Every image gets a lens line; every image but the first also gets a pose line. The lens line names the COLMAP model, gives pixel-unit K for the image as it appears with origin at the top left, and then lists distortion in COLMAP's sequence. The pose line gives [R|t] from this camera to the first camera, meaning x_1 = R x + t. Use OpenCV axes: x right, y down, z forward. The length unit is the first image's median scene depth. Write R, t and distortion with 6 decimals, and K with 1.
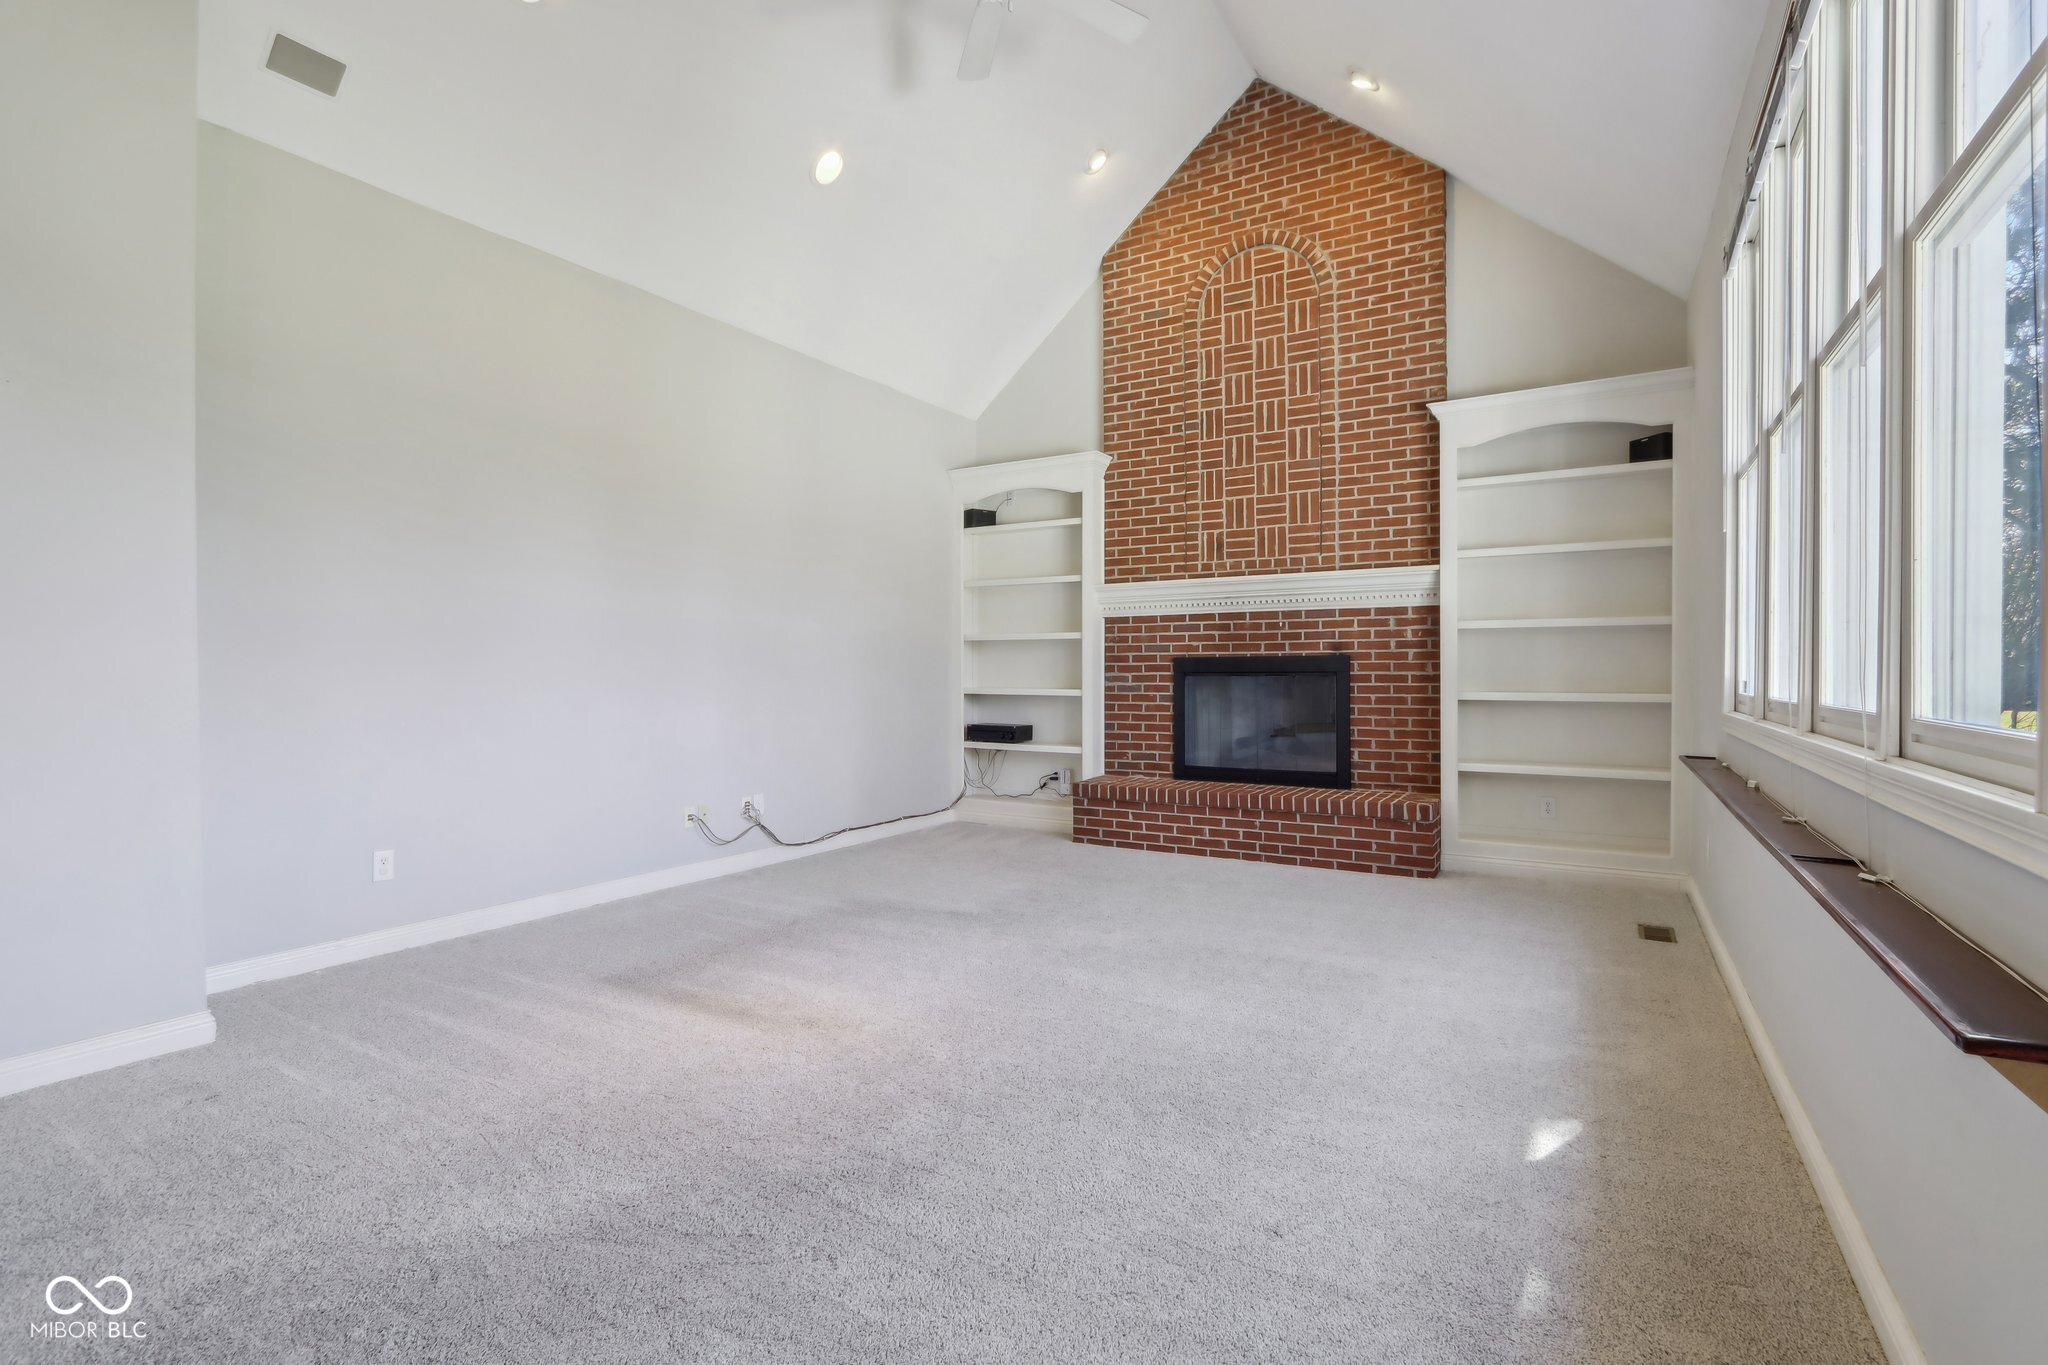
lens RADIAL K [[957.0, 0, 1024.0], [0, 957.0, 682.5], [0, 0, 1]] dist [-0.001437, -0.045284]
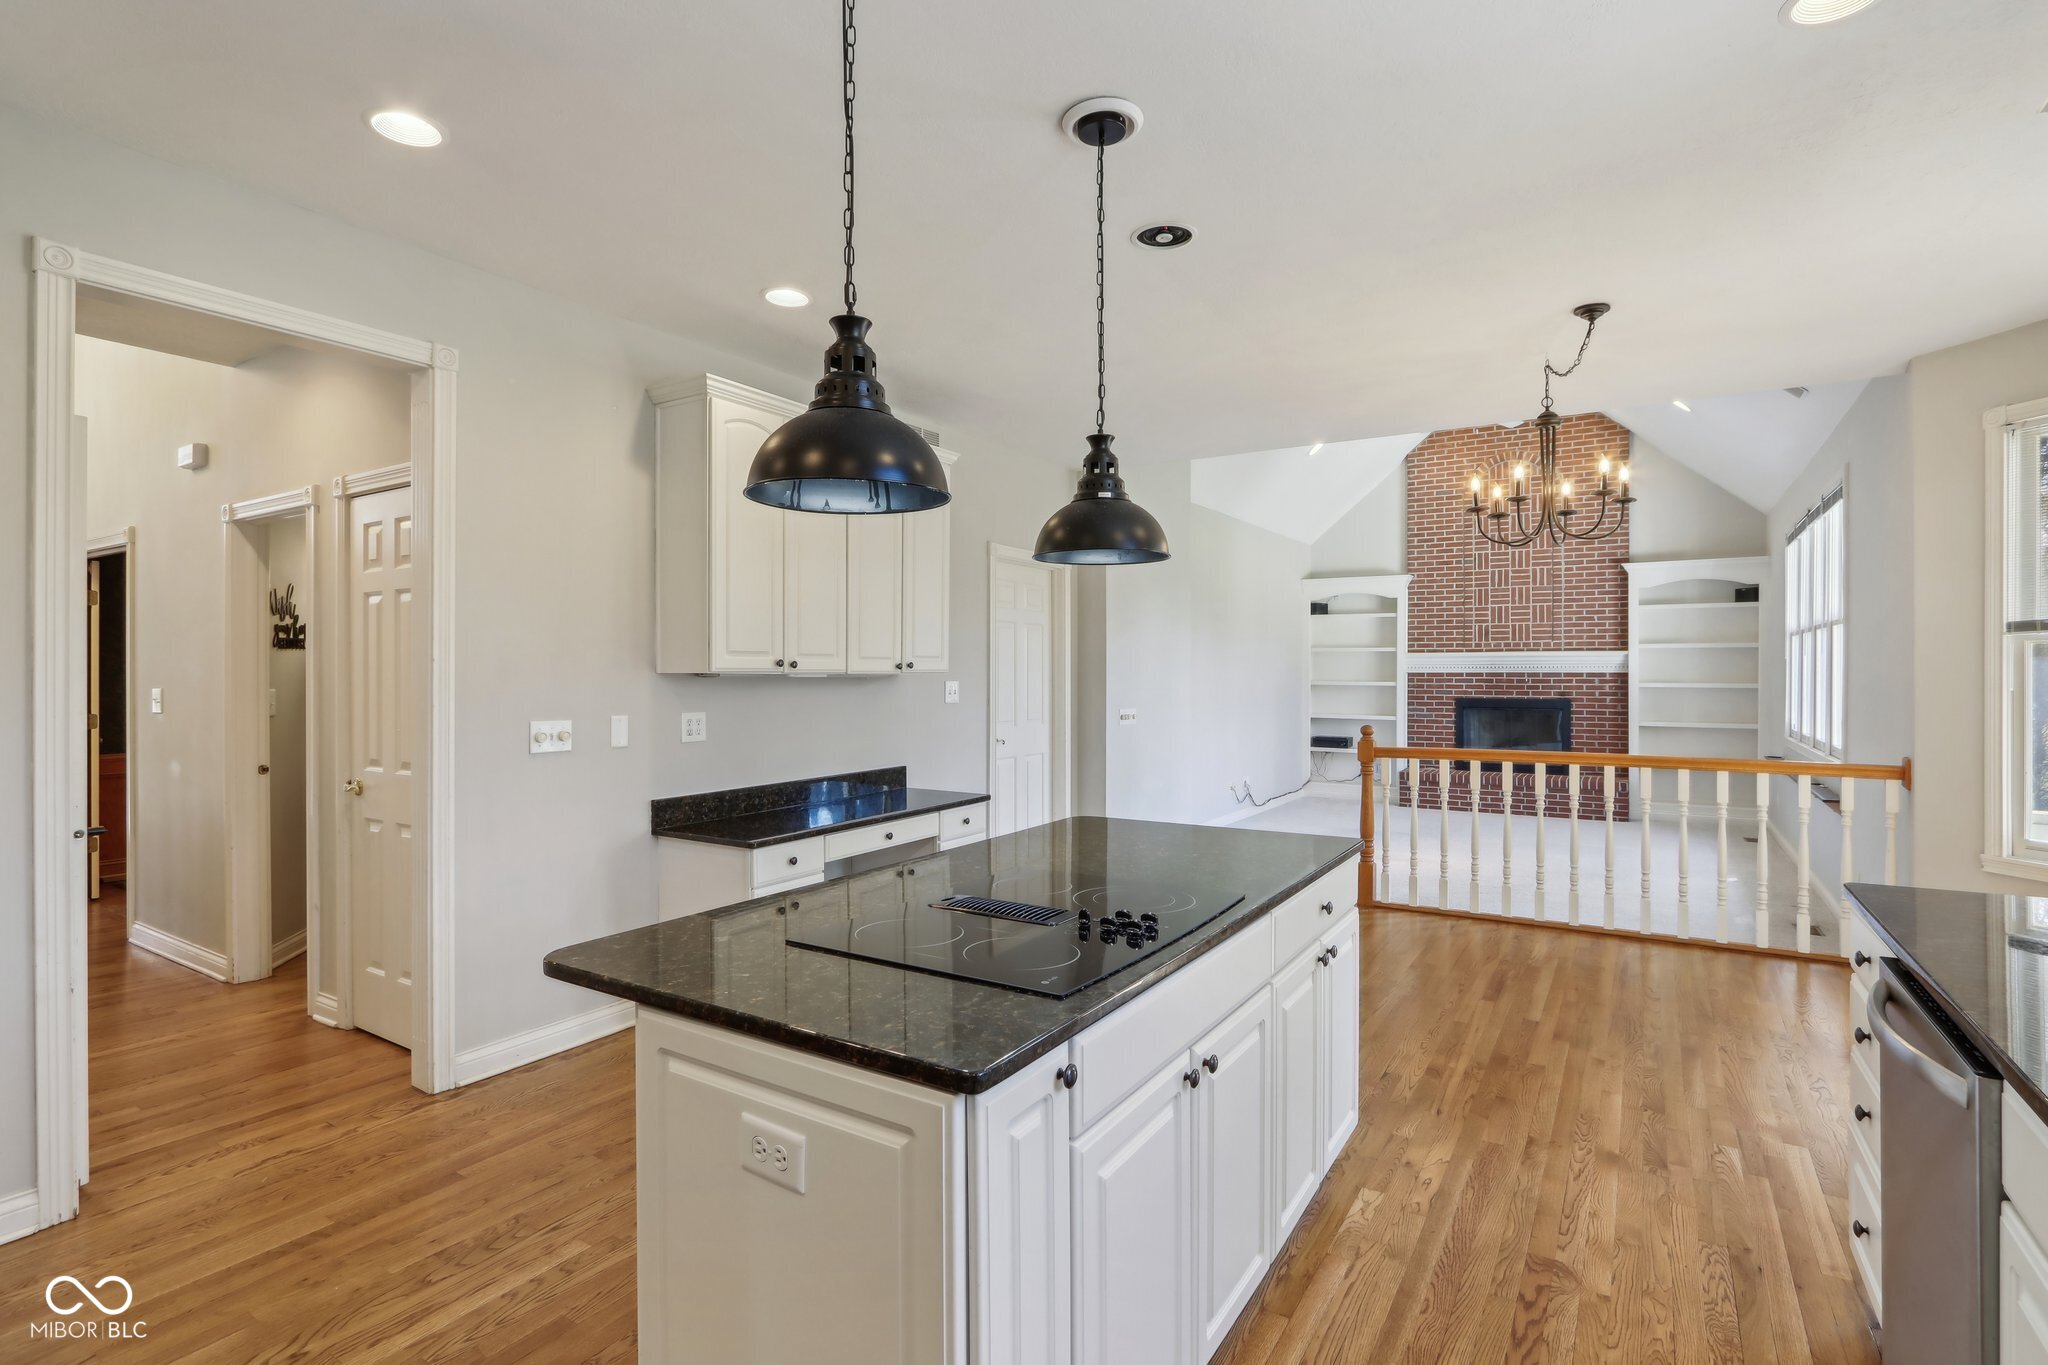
lens RADIAL K [[957.0, 0, 1024.0], [0, 957.0, 682.5], [0, 0, 1]] dist [-0.001437, -0.045284]
pose [[0.999171, 0.002188, -0.040647, -0.583562], [-0.002351, 0.999989, -0.003946, -0.049067], [0.040638, 0.004039, 0.999166, -0.777545]]
